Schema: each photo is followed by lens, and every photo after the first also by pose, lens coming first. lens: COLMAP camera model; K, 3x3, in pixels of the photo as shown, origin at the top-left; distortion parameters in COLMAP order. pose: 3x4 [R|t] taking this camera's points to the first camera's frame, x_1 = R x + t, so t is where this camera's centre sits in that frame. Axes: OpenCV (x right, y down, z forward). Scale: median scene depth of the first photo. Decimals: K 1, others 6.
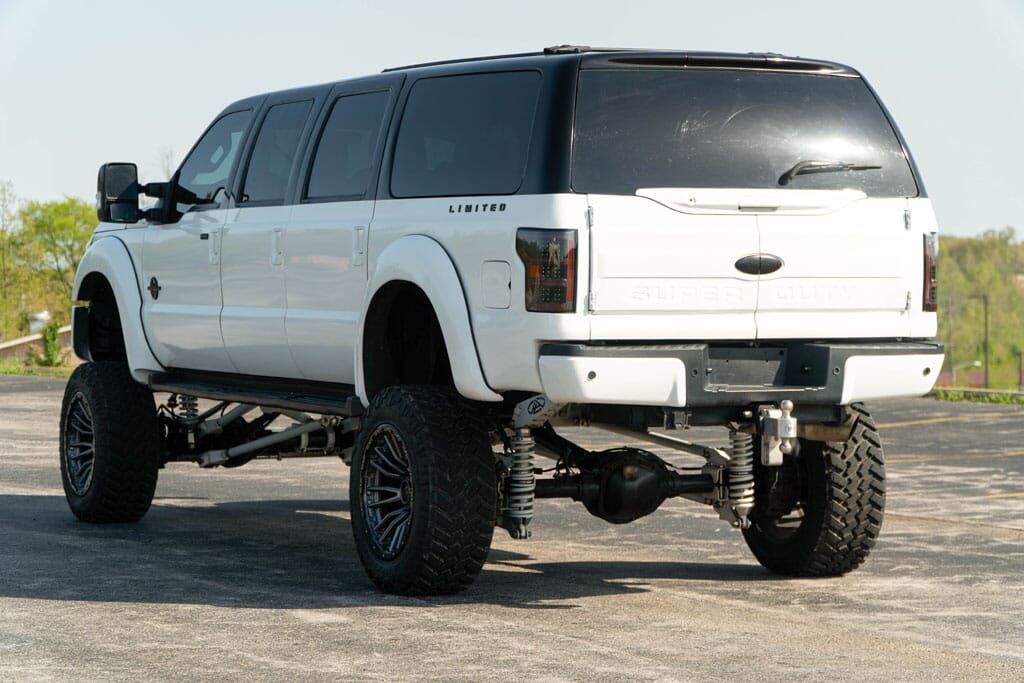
lens RADIAL K [[3006.7, 0, 512.0], [0, 3006.7, 341.5], [0, 0, 1]] dist [0.068541, 0.238343]
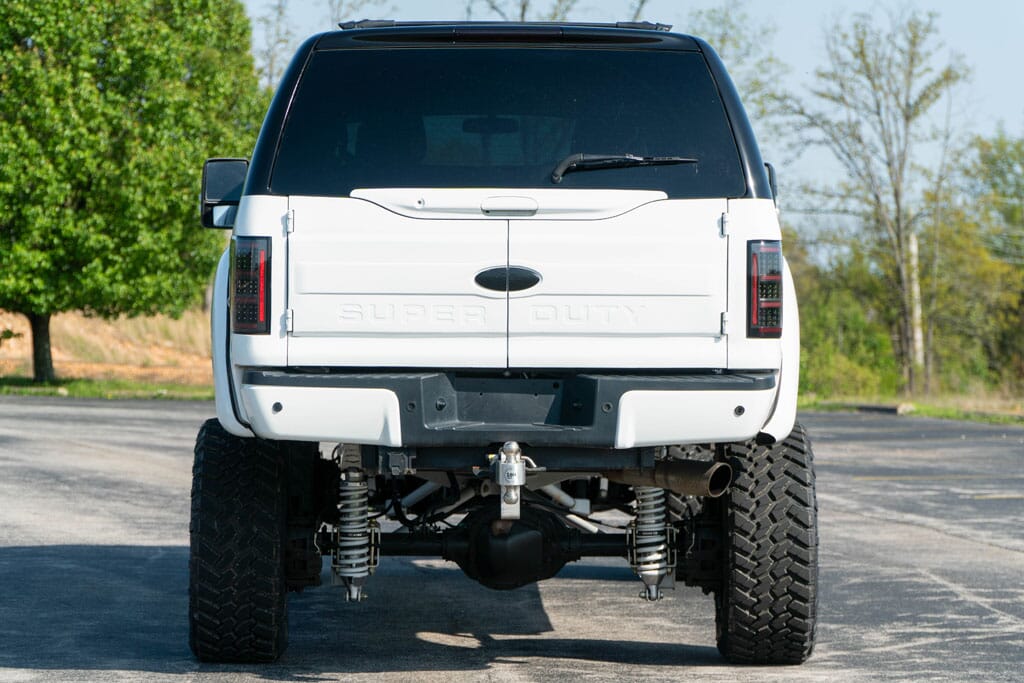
lens RADIAL K [[3712.0, 0, 512.0], [0, 3712.0, 341.5], [0, 0, 1]] dist [0.062378, 0.371827]
pose [[0.913115, 0.008629, -0.407611, 0.498920], [-0.014172, 0.999844, -0.010581, 0.002673], [0.407455, 0.015439, 0.913095, 0.059333]]
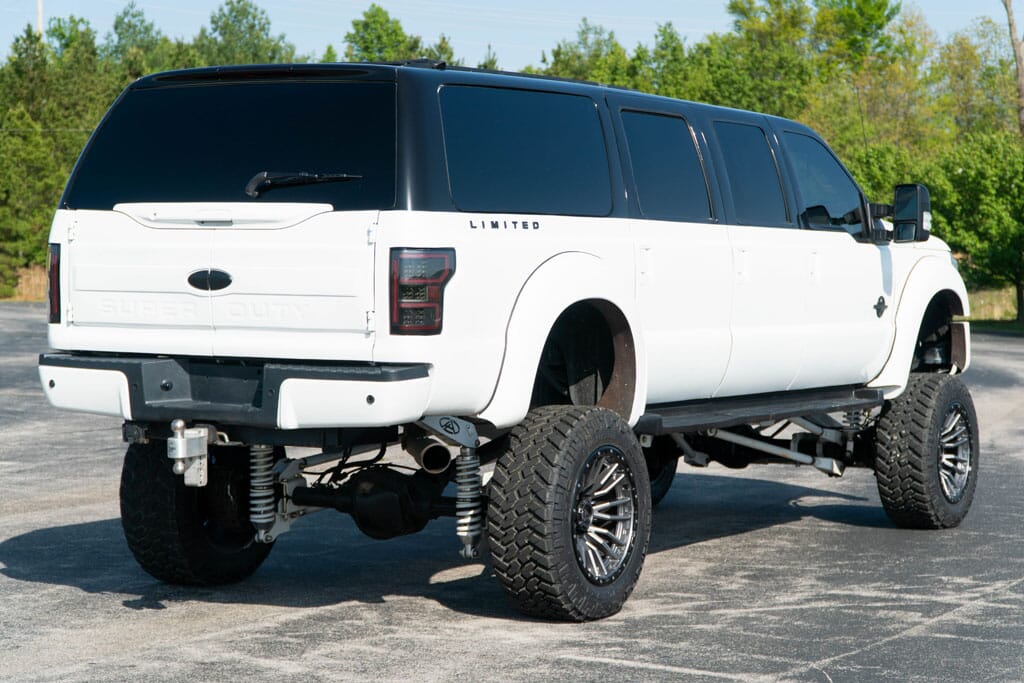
lens RADIAL K [[2275.3, 0, 512.0], [0, 2275.3, 341.5], [0, 0, 1]] dist [0.076859, 0.151192]
pose [[0.587399, 0.032828, -0.808631, 0.731754], [-0.032925, 0.999319, 0.016652, -0.020932], [0.808627, 0.016843, 0.588080, 0.639202]]
